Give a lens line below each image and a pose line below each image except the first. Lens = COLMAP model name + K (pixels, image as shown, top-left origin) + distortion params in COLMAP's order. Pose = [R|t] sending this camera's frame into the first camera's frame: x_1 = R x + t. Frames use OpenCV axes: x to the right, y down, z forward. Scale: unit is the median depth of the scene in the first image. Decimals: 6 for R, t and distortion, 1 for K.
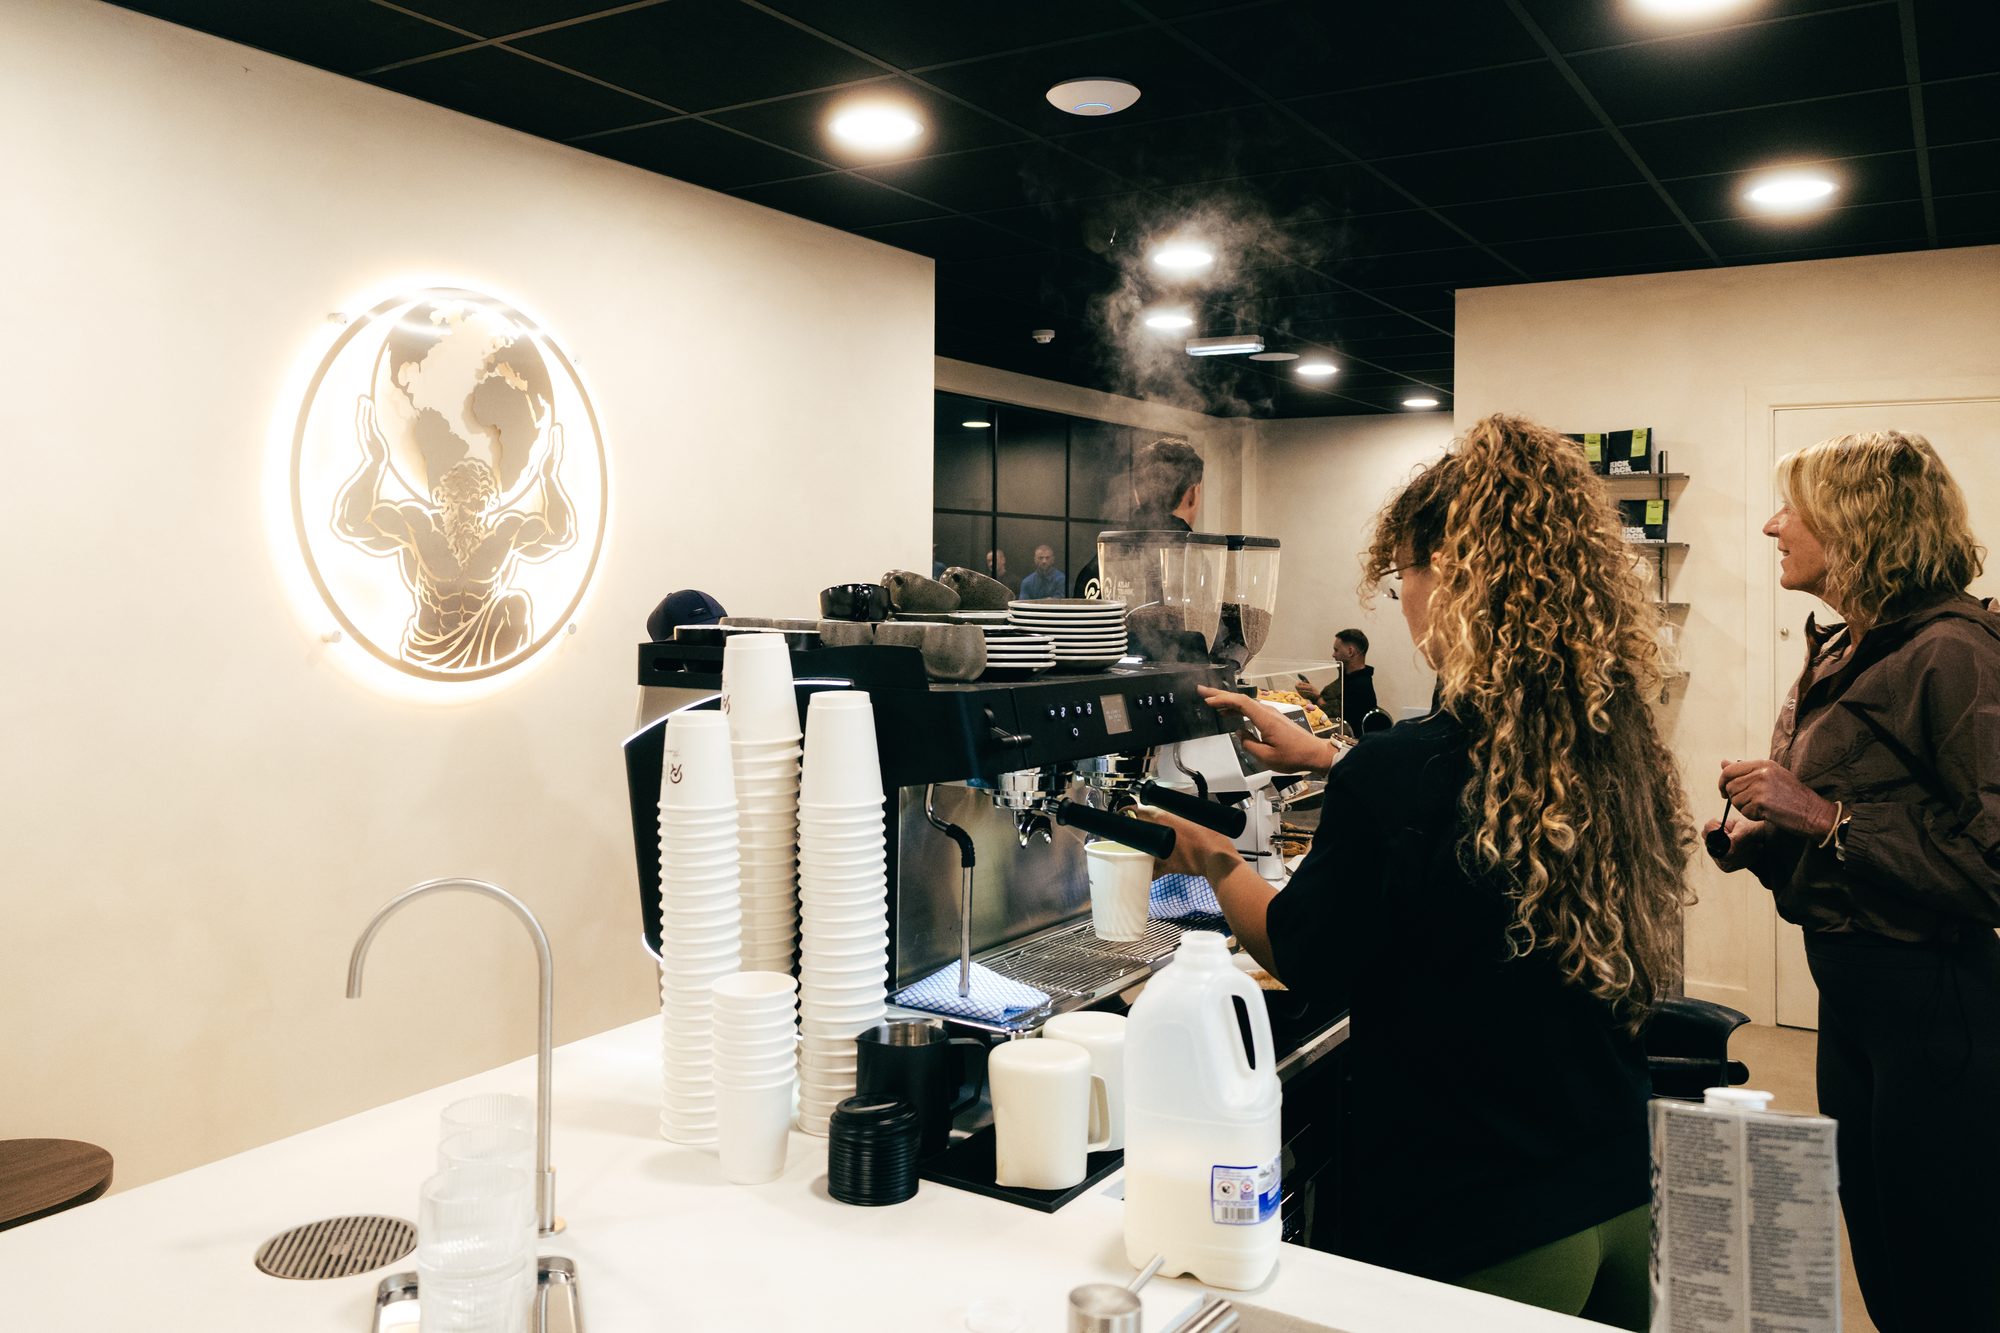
lens RADIAL K [[1908.3, 0, 1002.1], [0, 1908.3, 542.7], [0, 0, 1]] dist [-0.008231, -0.007119]
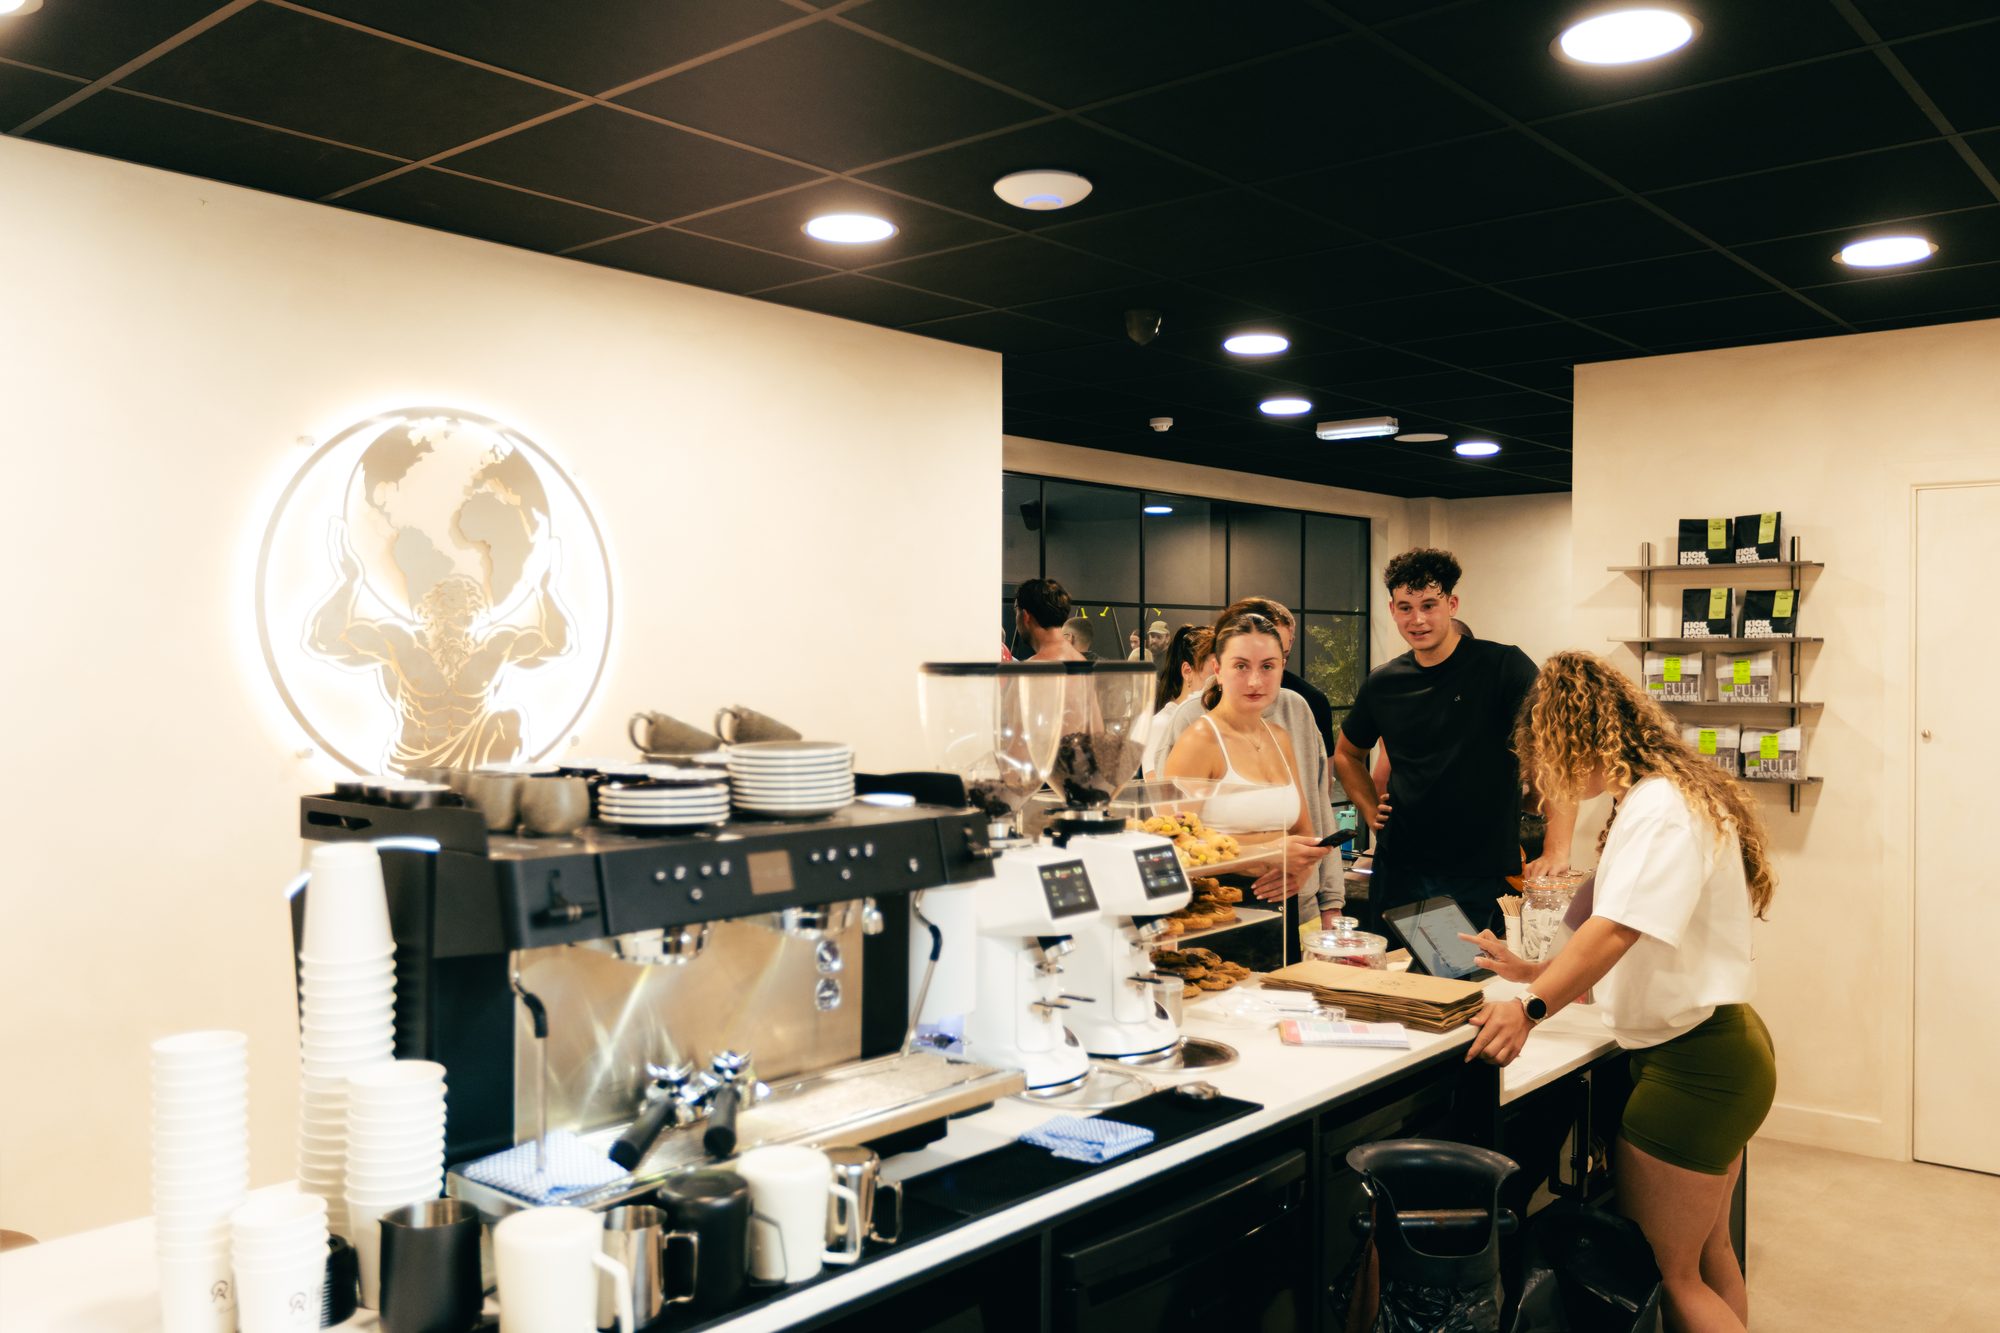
lens RADIAL K [[1906.0, 0, 1000.0], [0, 1906.0, 666.5], [0, 0, 1]] dist [-0.003750, -0.004180]
pose [[0.986742, -0.005659, -0.162196, 0.165626], [0.009856, 0.999637, 0.025079, -0.017447], [0.161995, -0.026345, 0.986440, 0.046728]]
